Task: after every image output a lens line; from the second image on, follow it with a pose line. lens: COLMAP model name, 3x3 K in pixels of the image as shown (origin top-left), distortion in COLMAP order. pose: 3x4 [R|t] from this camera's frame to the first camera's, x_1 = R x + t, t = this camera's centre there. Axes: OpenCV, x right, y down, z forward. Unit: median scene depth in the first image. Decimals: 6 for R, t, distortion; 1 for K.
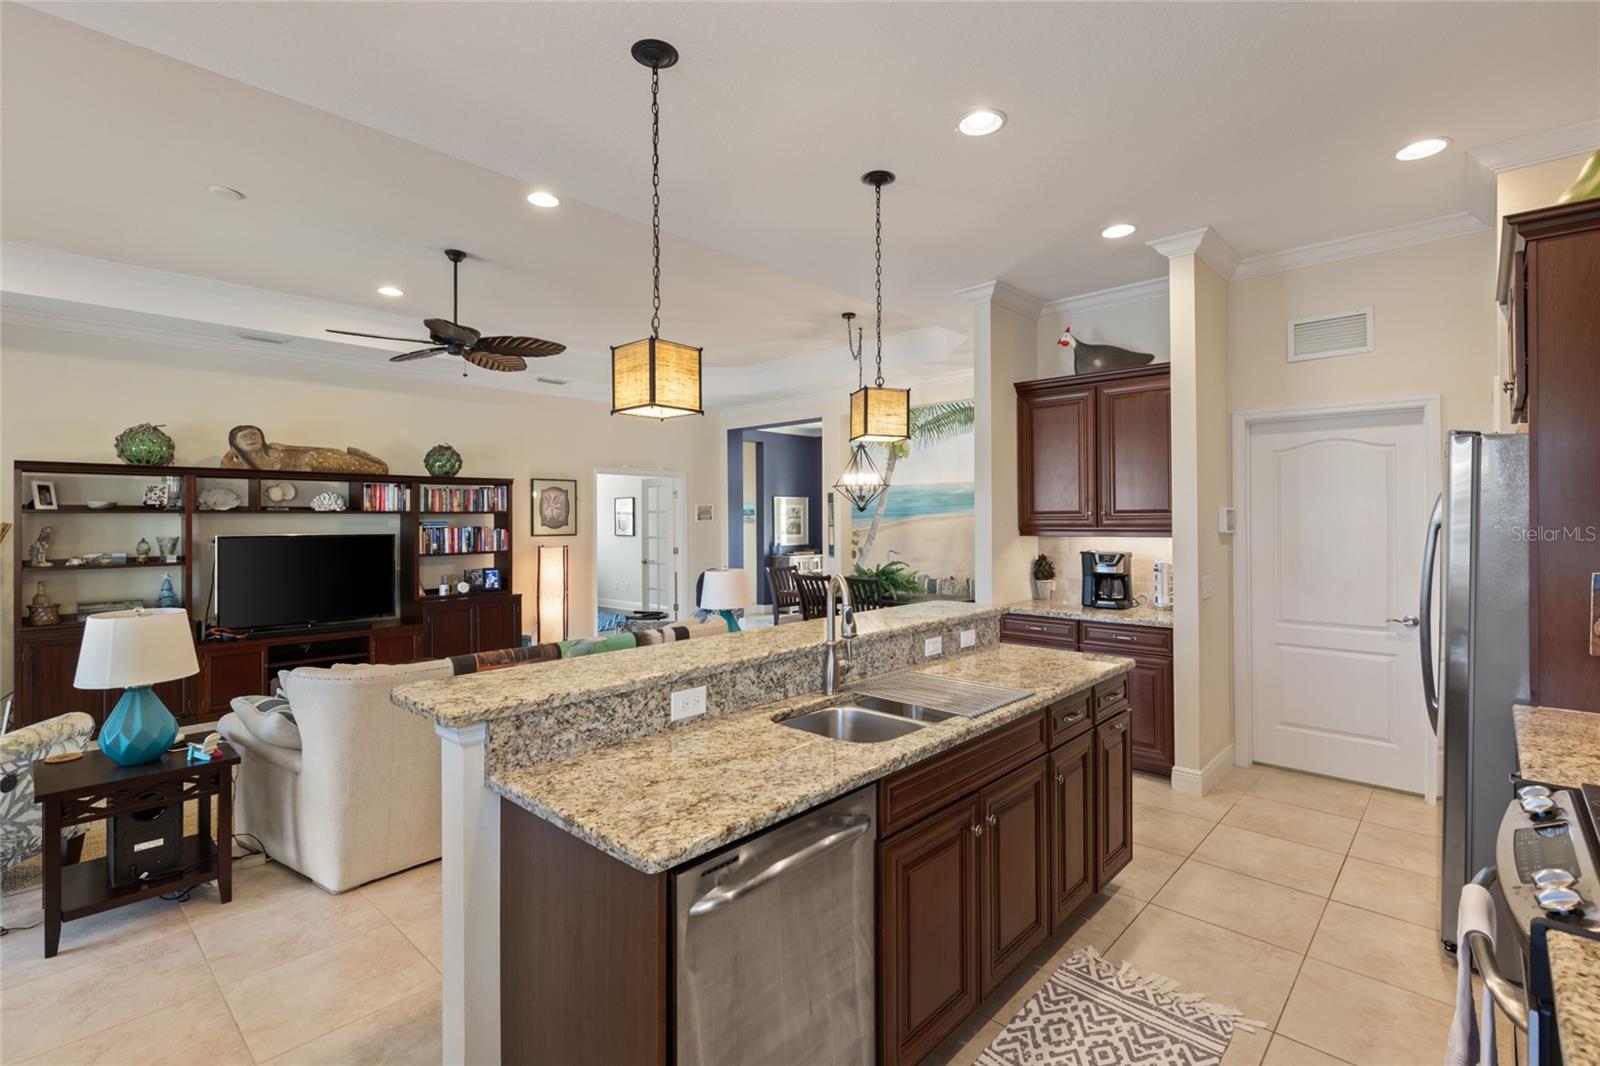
lens RADIAL K [[737.4, 0, 802.8], [0, 737.4, 514.1], [0, 0, 1]] dist [0.004424, -0.000847]
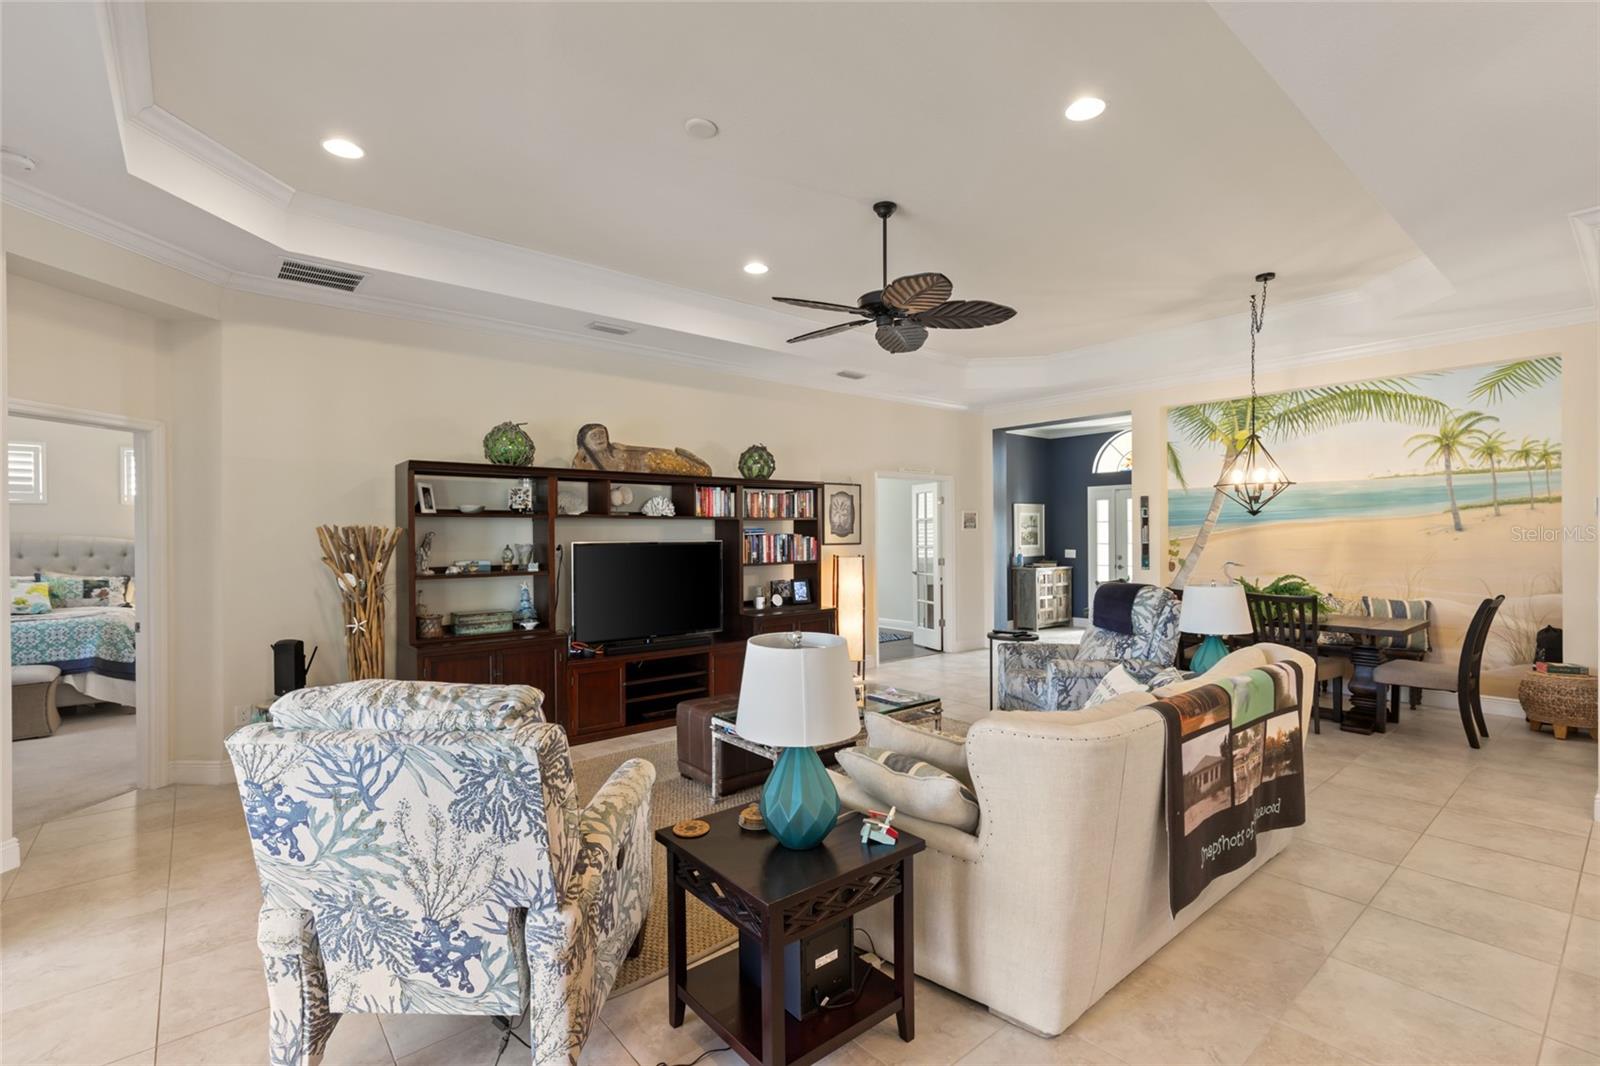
lens RADIAL K [[718.1, 0, 792.9], [0, 718.1, 534.5], [0, 0, 1]] dist [0.003934, 0.000222]
pose [[0.991404, -0.001040, -0.130830, -0.450856], [0.002391, 0.999945, 0.010169, 0.011825], [0.130813, -0.010394, 0.991353, 0.162696]]
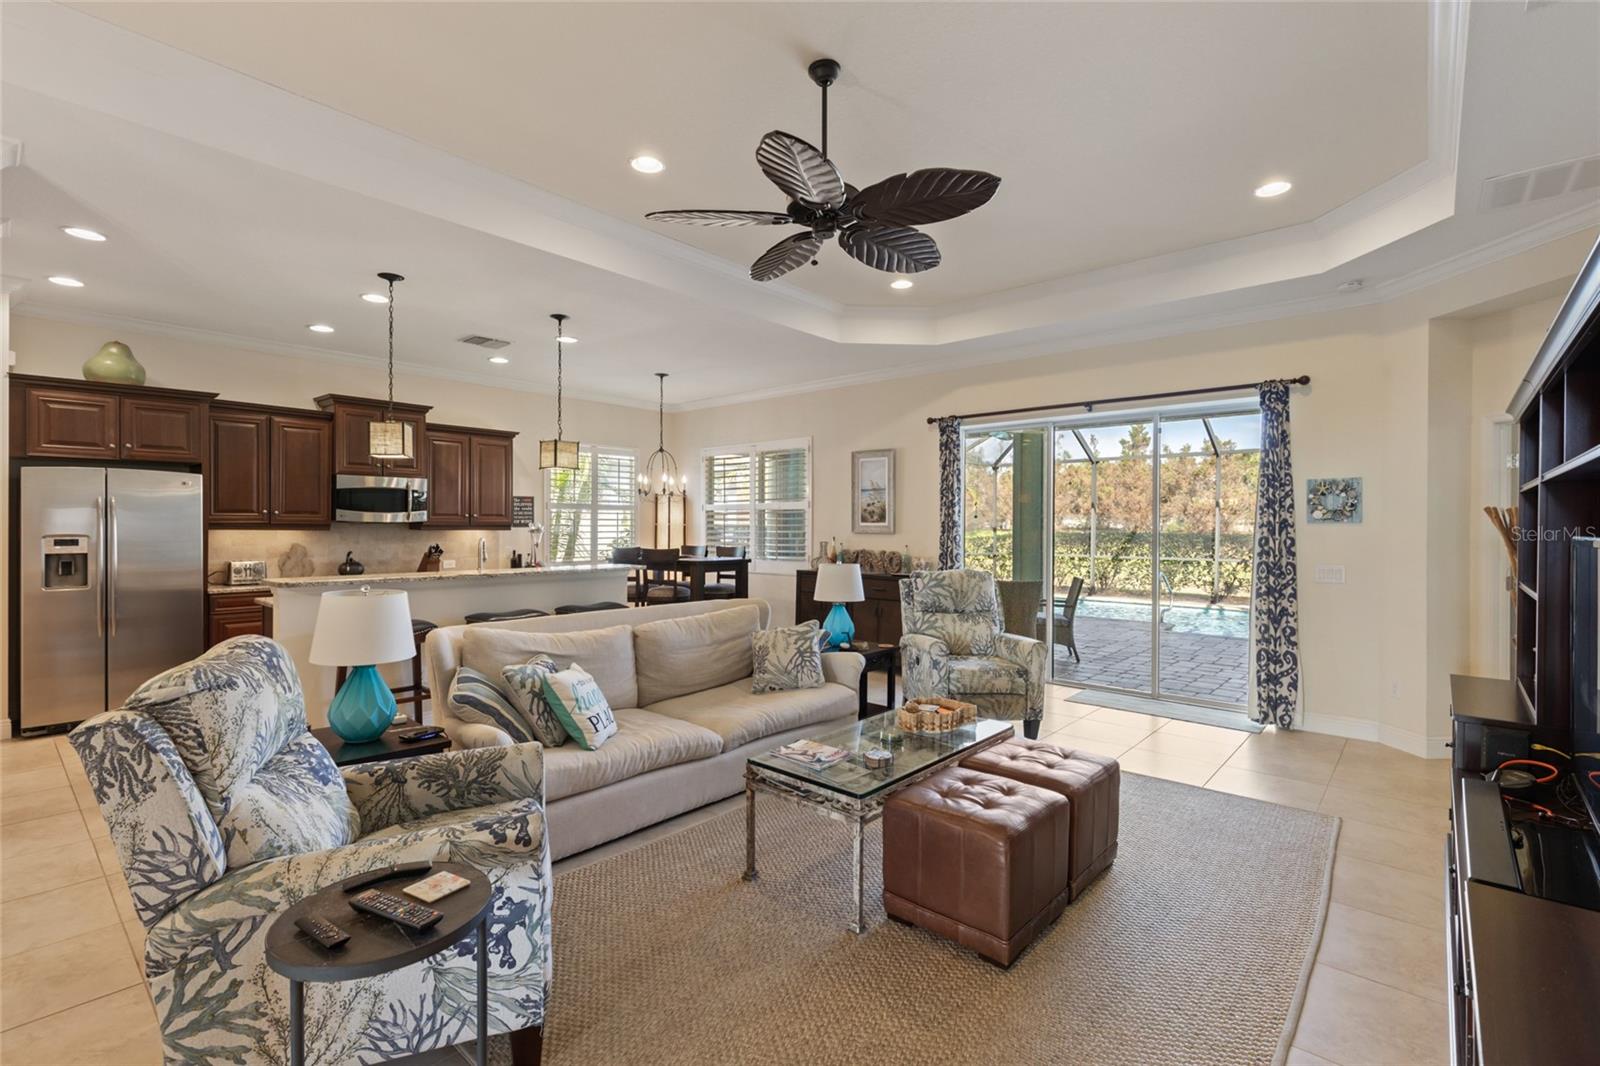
lens RADIAL K [[718.7, 0, 794.5], [0, 718.7, 527.4], [0, 0, 1]] dist [0.005767, -0.000767]
pose [[-0.999703, 0.001028, -0.024344, -0.416152], [0.001166, 0.999983, -0.005684, 0.029306], [0.024337, -0.005710, -0.999687, 1.540793]]
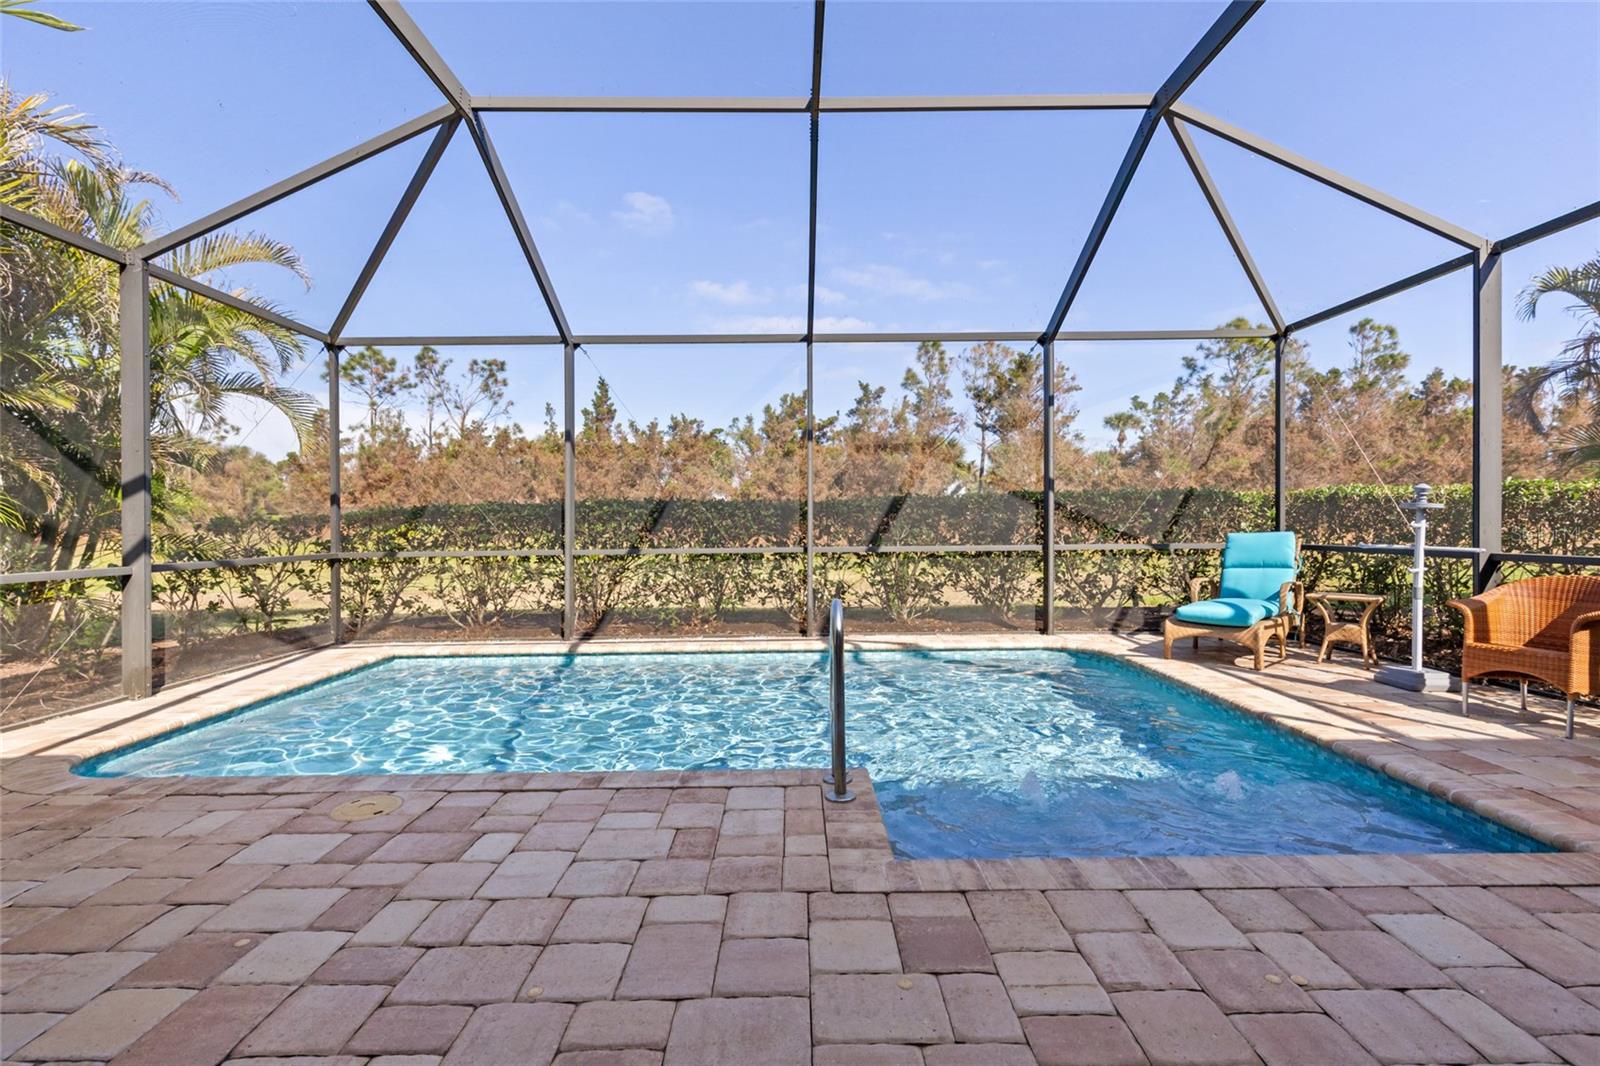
lens RADIAL K [[723.1, 0, 802.4], [0, 723.1, 521.5], [0, 0, 1]] dist [0.004858, -0.000407]
pose [[-0.726713, 0.012167, -0.686833, -1.129802], [0.018069, 0.999836, -0.001407, 0.087133], [0.686703, -0.013433, -0.726814, -0.169363]]
